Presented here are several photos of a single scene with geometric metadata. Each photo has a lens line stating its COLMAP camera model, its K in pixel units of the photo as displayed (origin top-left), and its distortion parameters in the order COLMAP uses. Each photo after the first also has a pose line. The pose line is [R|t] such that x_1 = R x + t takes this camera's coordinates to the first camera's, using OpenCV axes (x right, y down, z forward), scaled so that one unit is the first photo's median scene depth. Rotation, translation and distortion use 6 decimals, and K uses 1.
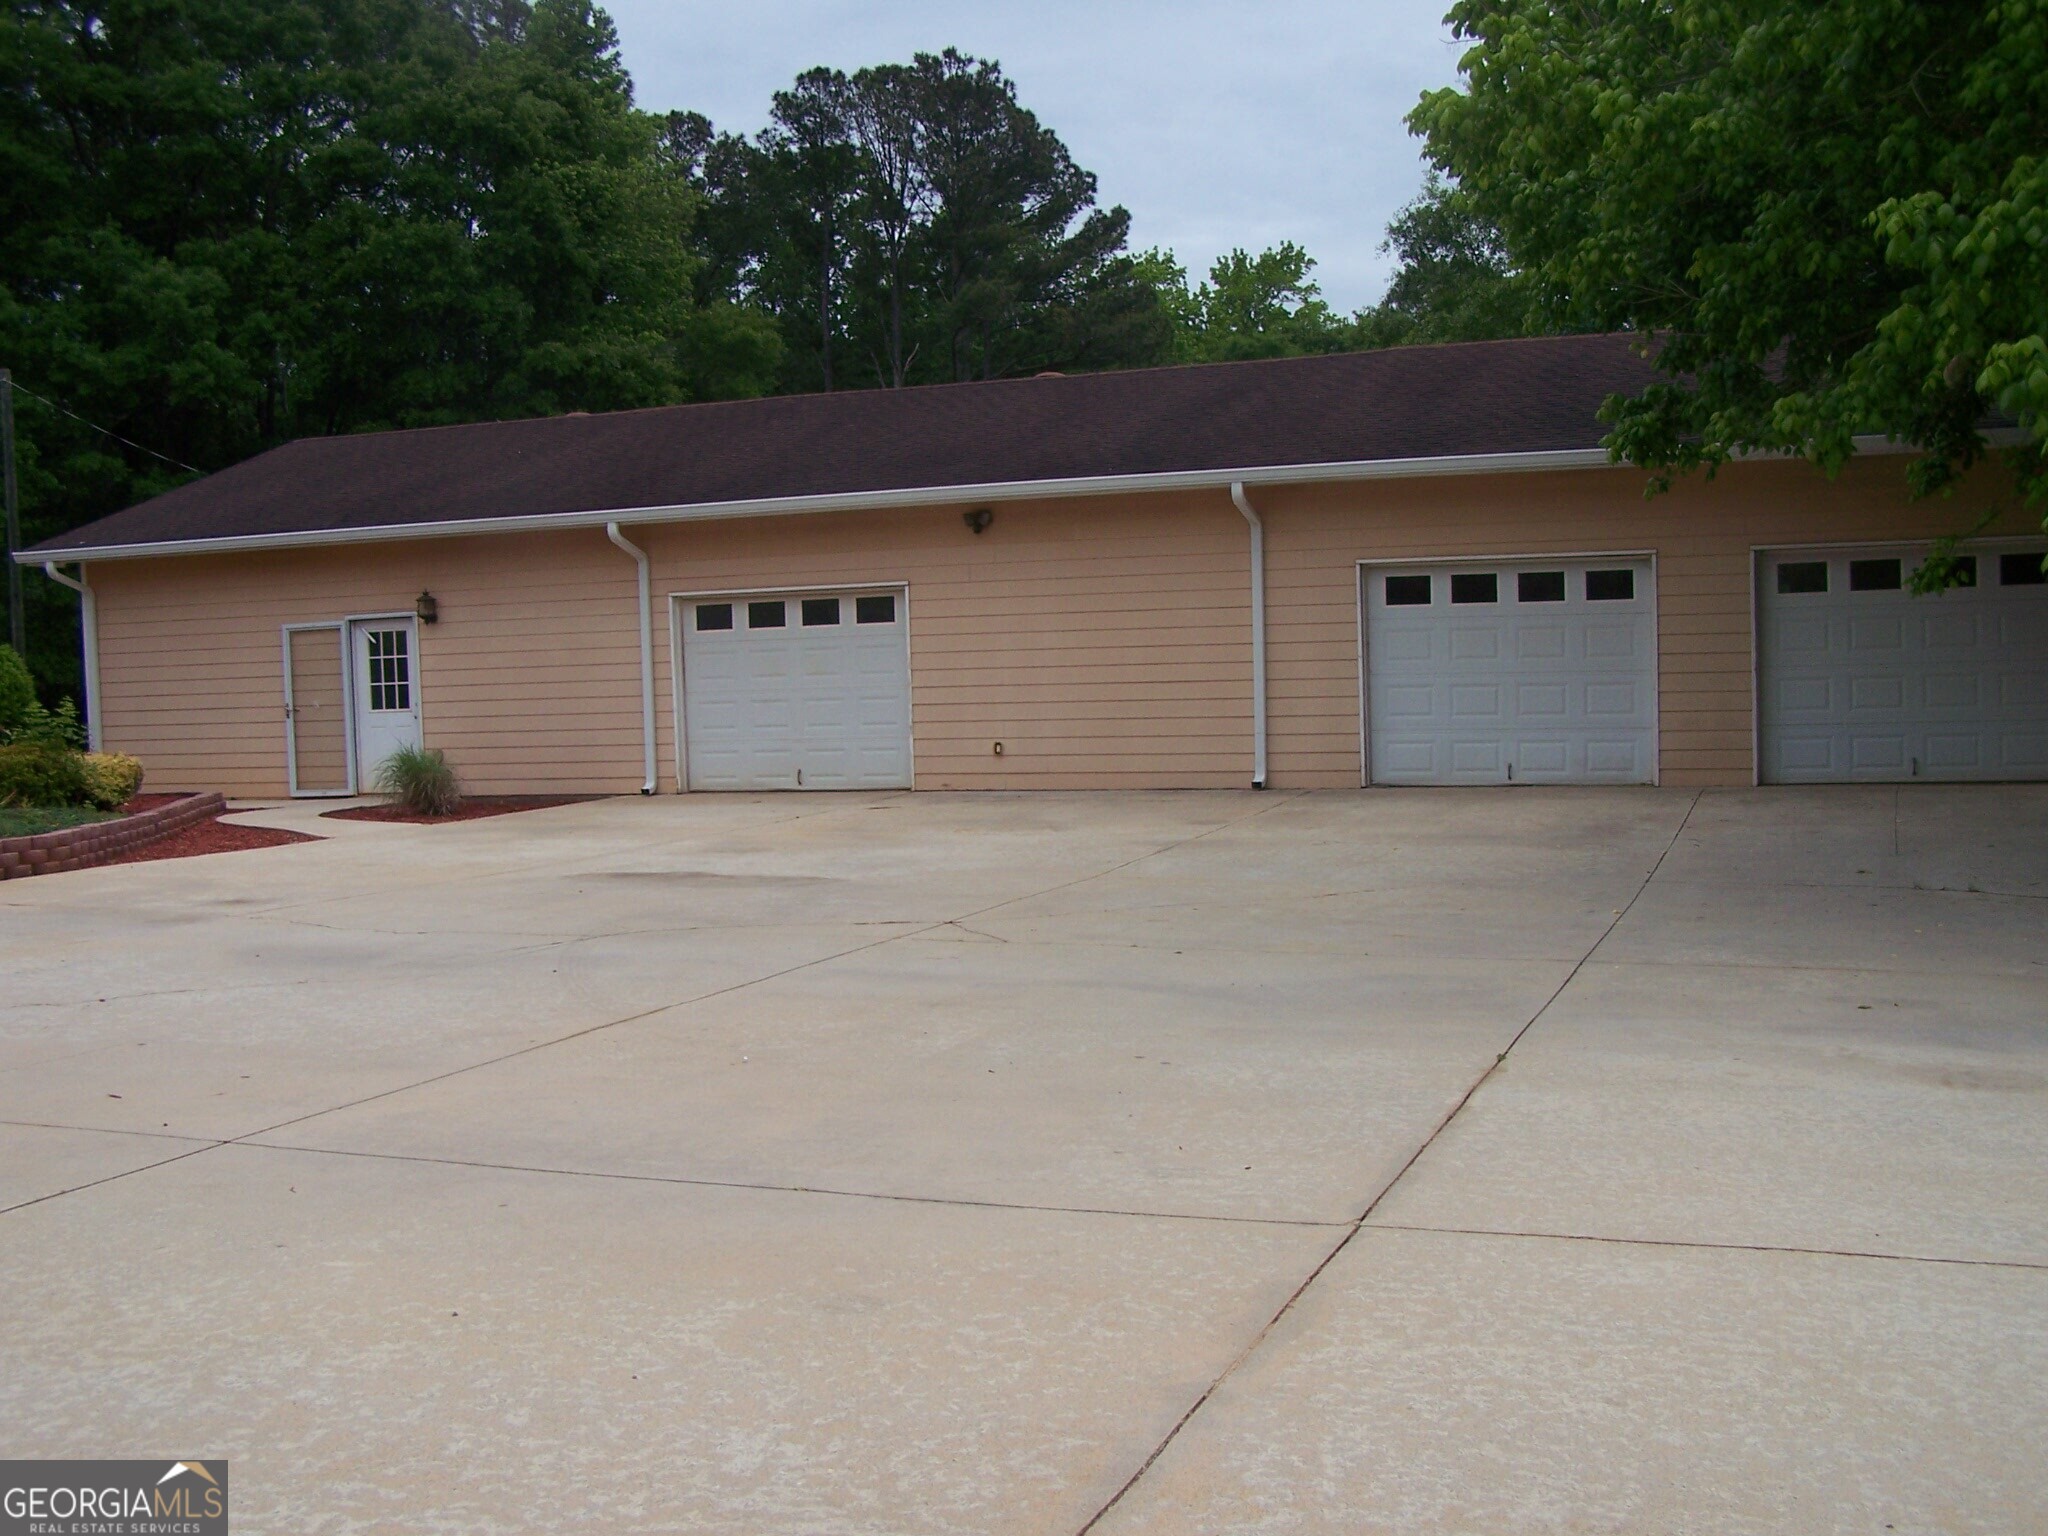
lens RADIAL K [[2308.2, 0, 1024.7], [0, 2308.2, 773.8], [0, 0, 1]] dist [-0.092620, 0.000000]
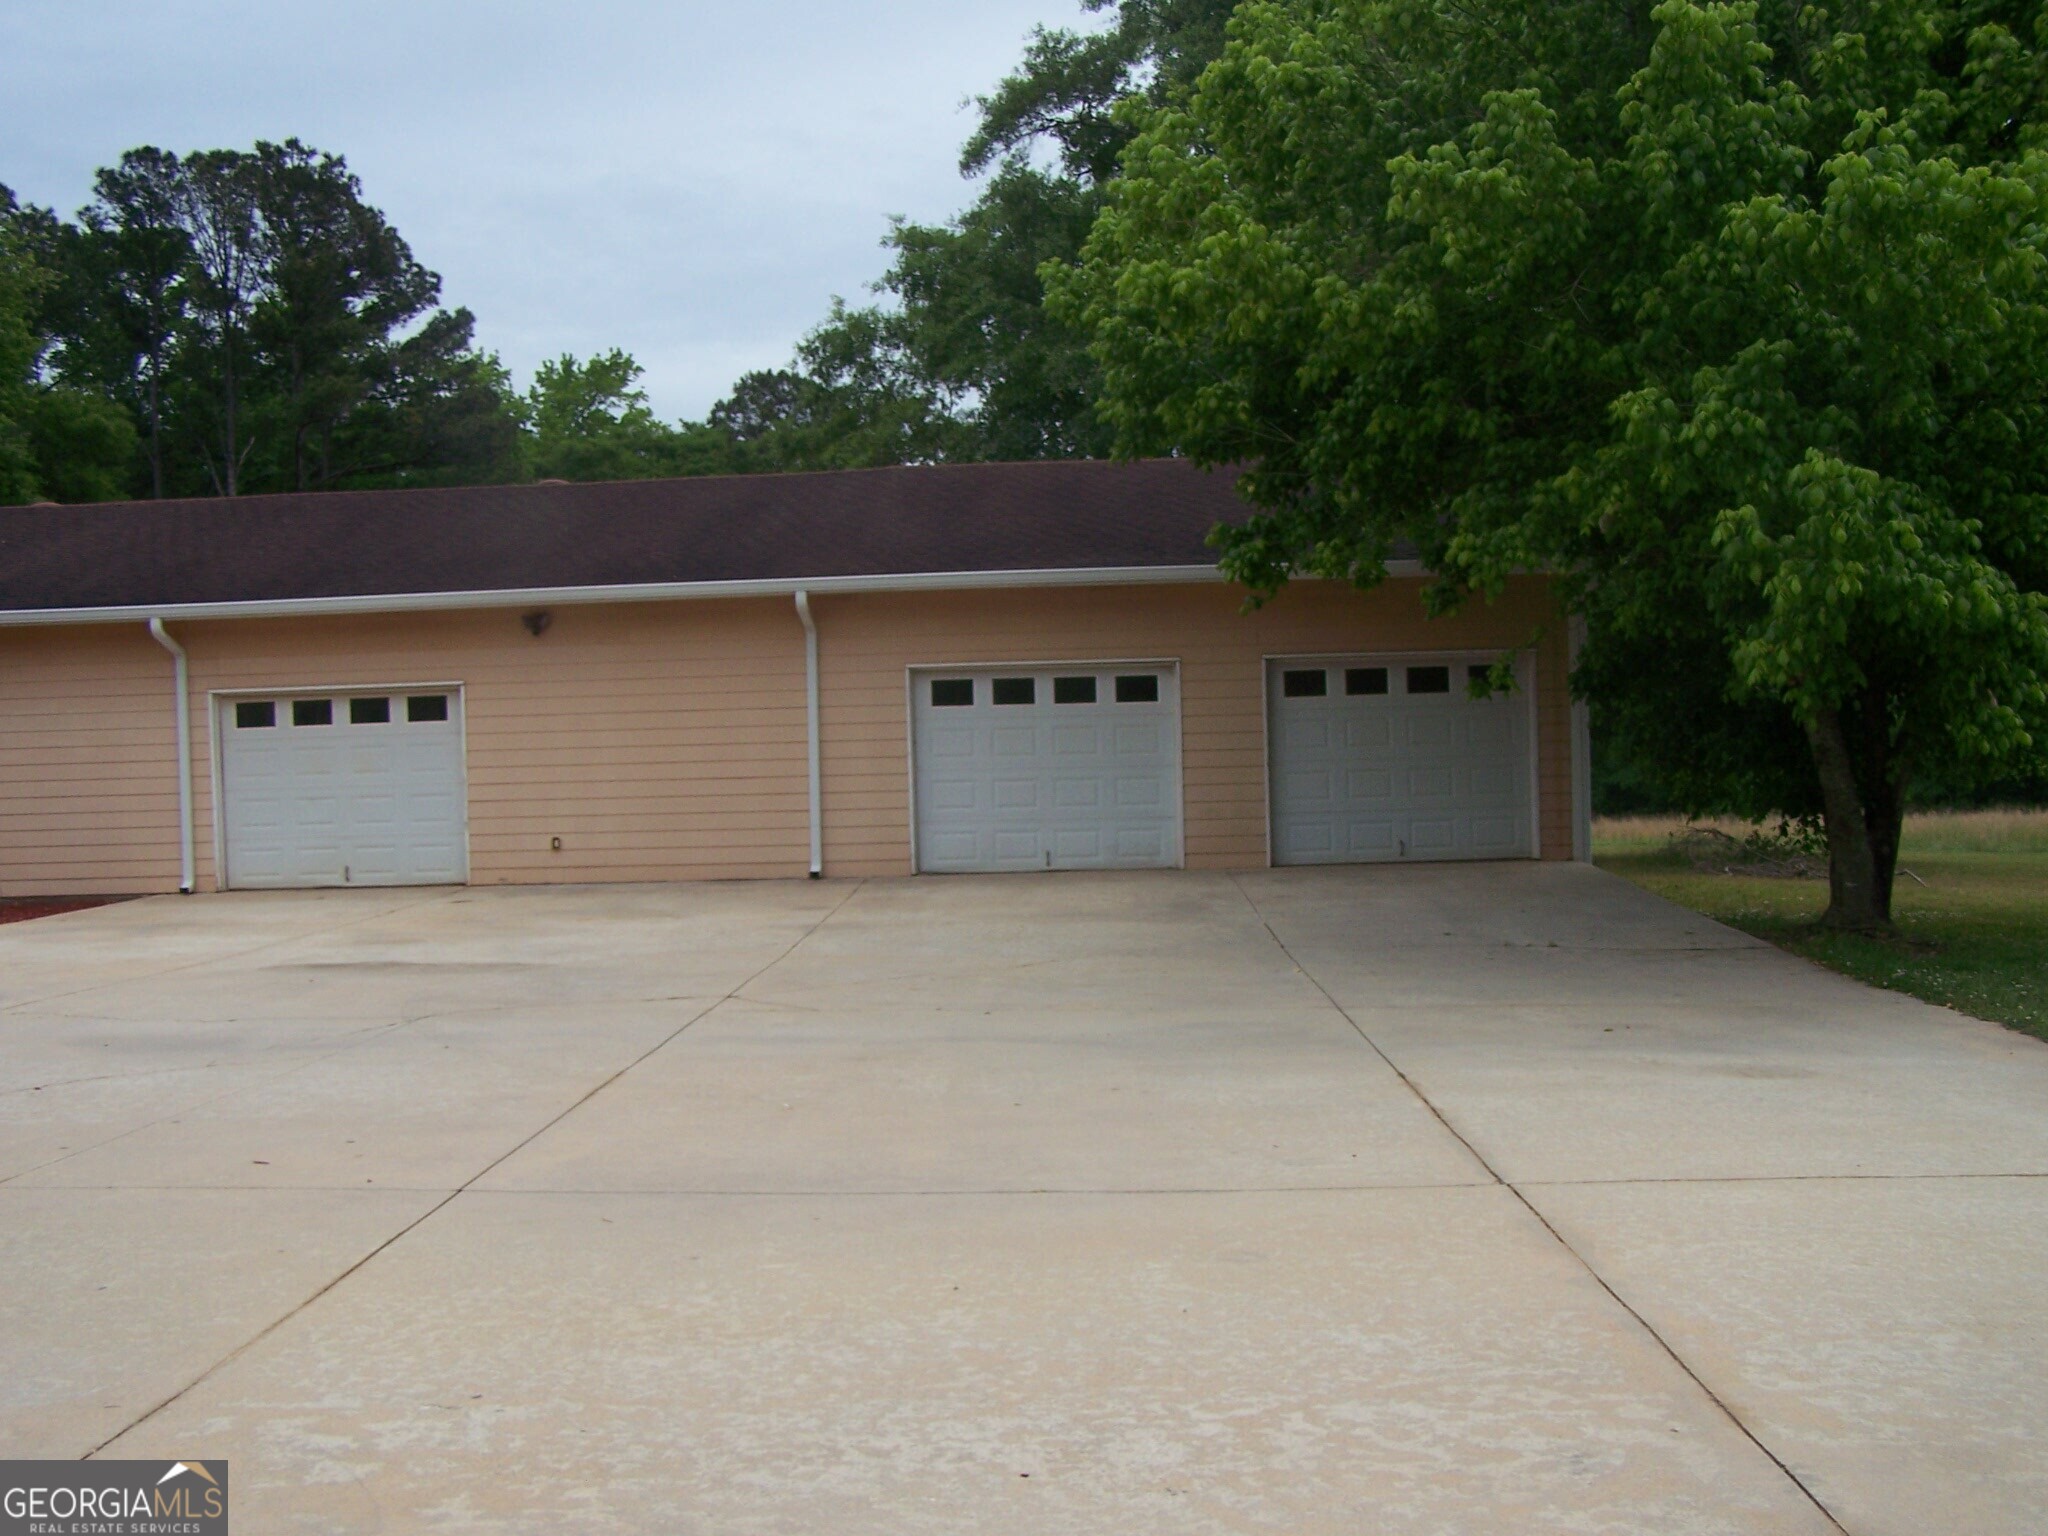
lens RADIAL K [[2308.2, 0, 1022.6], [0, 2308.2, 780.5], [0, 0, 1]] dist [-0.092620, 0.000000]
pose [[0.947655, -0.002546, 0.319285, -0.148969], [0.015705, 0.999129, -0.038647, 0.004228], [-0.318909, 0.041639, 0.946870, -0.041784]]
